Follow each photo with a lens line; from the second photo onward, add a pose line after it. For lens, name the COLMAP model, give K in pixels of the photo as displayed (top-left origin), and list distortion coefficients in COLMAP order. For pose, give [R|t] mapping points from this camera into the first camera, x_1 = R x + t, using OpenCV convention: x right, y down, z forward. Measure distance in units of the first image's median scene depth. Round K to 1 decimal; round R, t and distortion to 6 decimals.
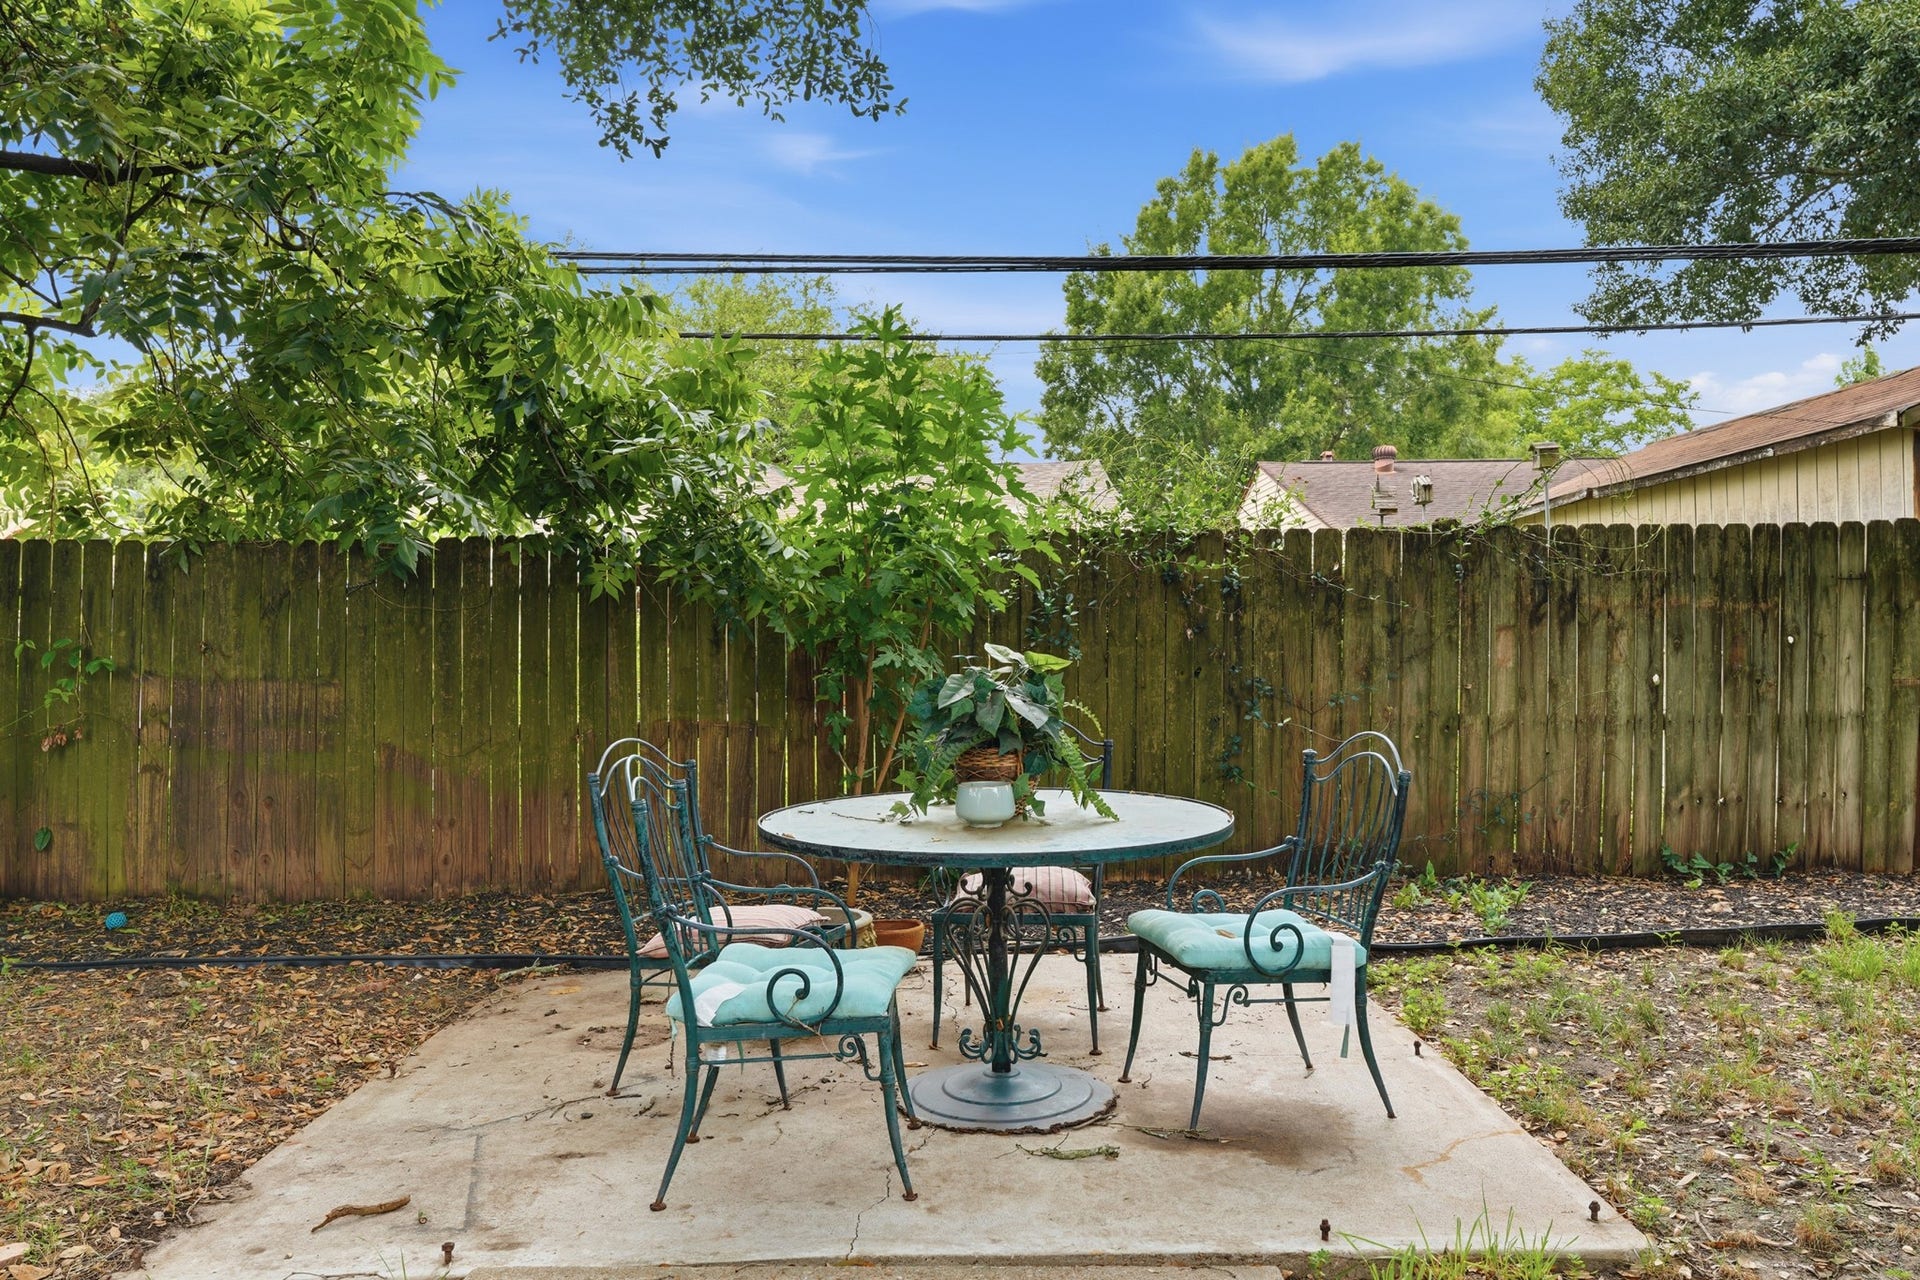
lens RADIAL K [[1539.7, 0, 960.0], [0, 1539.7, 640.0], [0, 0, 1]] dist [0.004958, 0.005245]
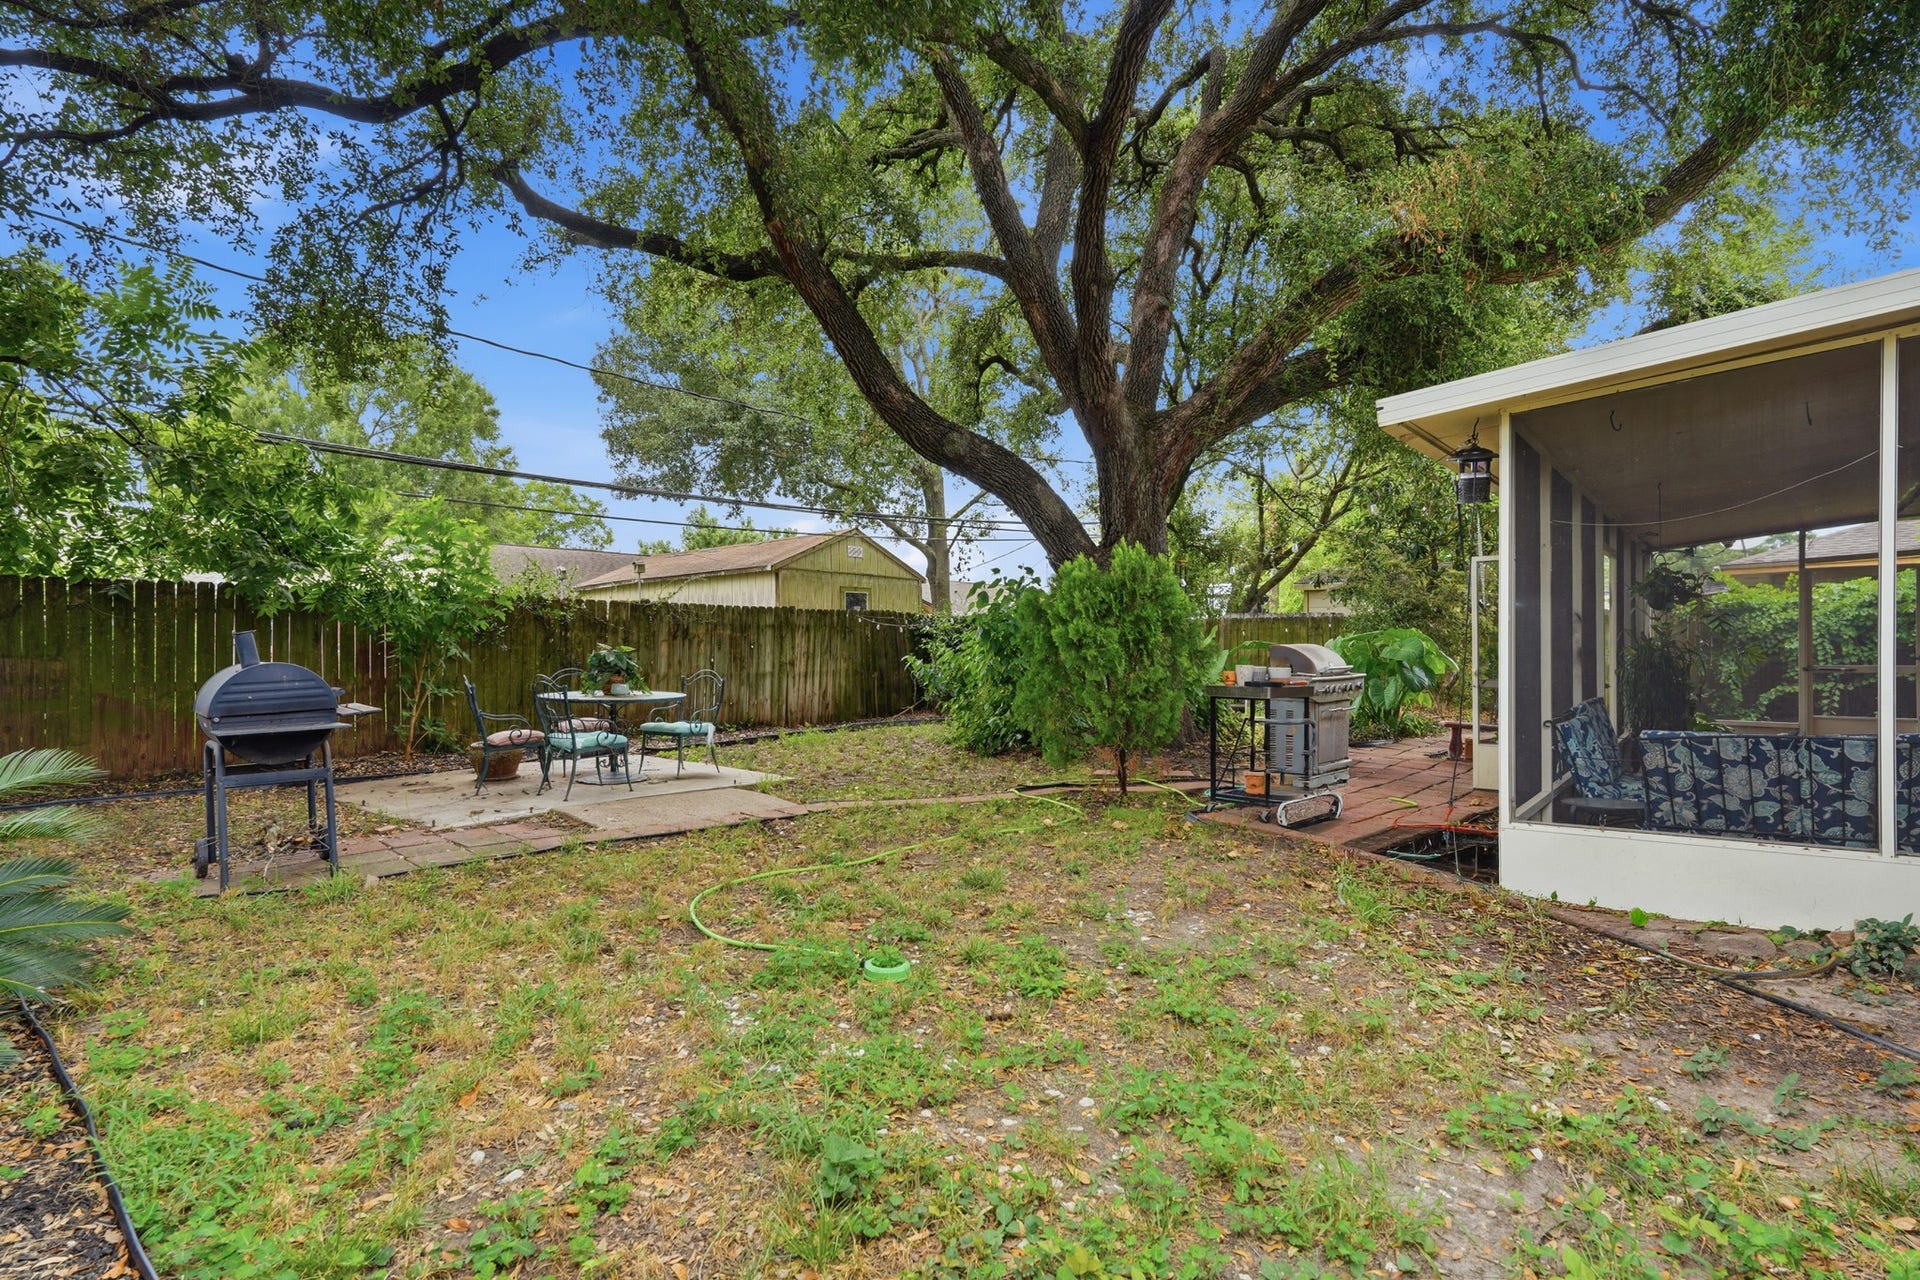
lens RADIAL K [[1914.2, 0, 959.7], [0, 1914.2, 681.8], [0, 0, 1]] dist [0.010418, -0.002055]
pose [[0.667258, -0.001429, 0.744826, -1.672911], [-0.017894, 0.999679, 0.017949, -0.005159], [-0.744612, -0.025304, 0.667018, -1.502133]]
